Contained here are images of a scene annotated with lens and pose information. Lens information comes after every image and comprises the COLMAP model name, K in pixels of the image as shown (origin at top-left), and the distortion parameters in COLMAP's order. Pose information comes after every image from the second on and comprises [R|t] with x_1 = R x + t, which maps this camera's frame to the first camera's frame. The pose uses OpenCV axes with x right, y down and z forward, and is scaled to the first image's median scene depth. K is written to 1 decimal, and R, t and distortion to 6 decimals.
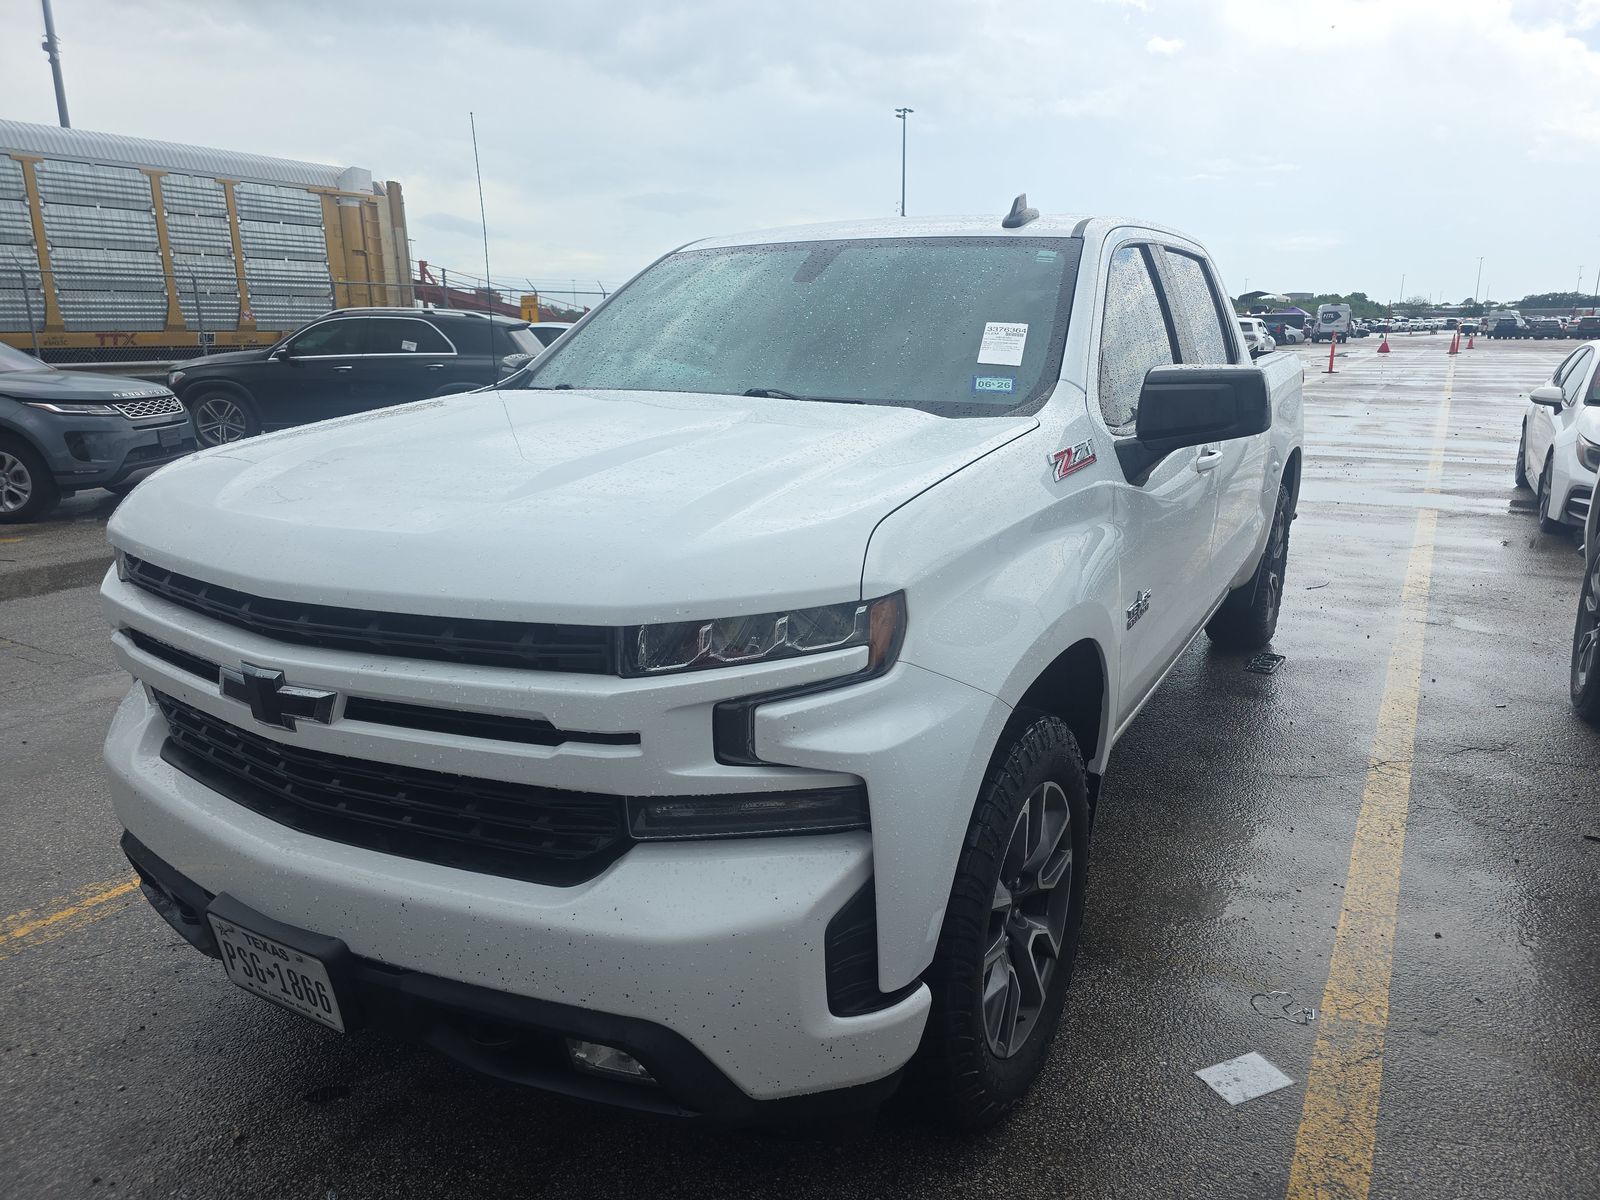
lens RADIAL K [[1266.0, 0, 802.7], [0, 1266.0, 625.1], [0, 0, 1]] dist [0.057790, -0.064170]
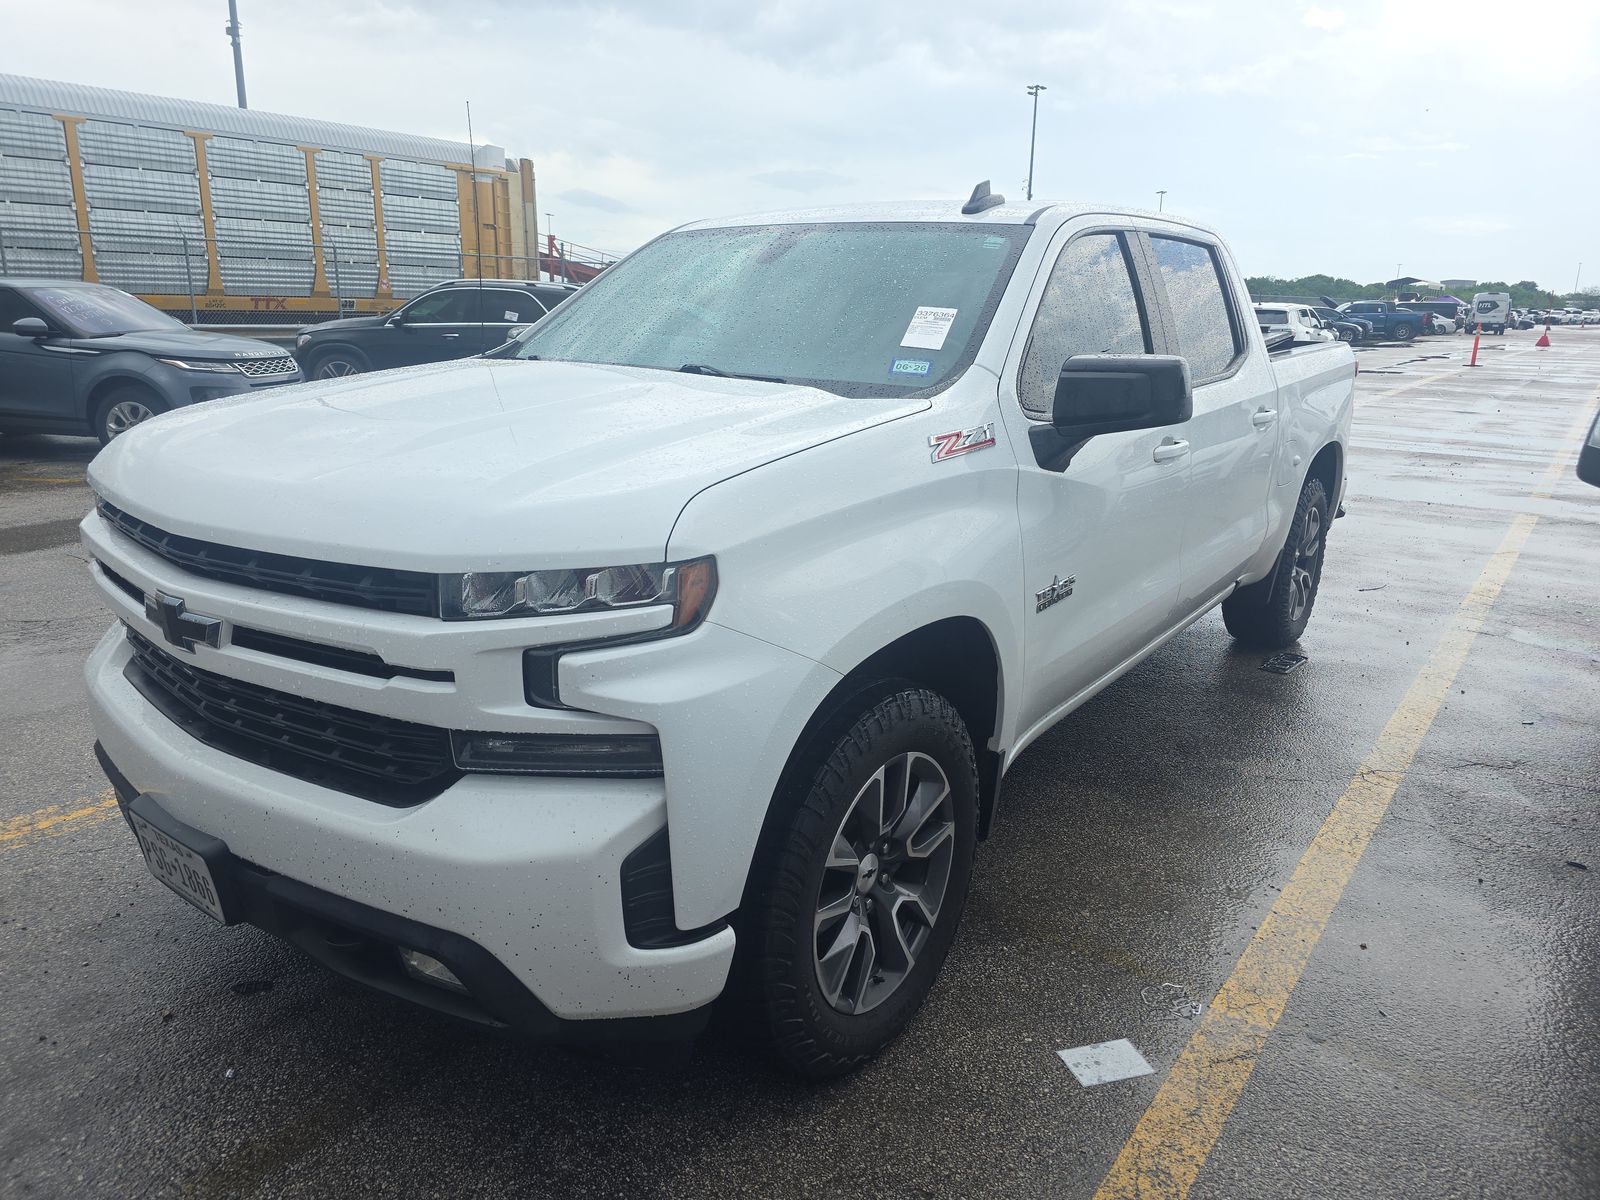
lens RADIAL K [[1287.4, 0, 800.0], [0, 1287.4, 600.0], [0, 0, 1]] dist [0.063498, -0.070306]
pose [[0.987546, 0.055541, -0.147199, 0.205795], [-0.056182, 0.998421, -0.000199, 0.004010], [0.146955, 0.008466, 0.989107, -0.042848]]
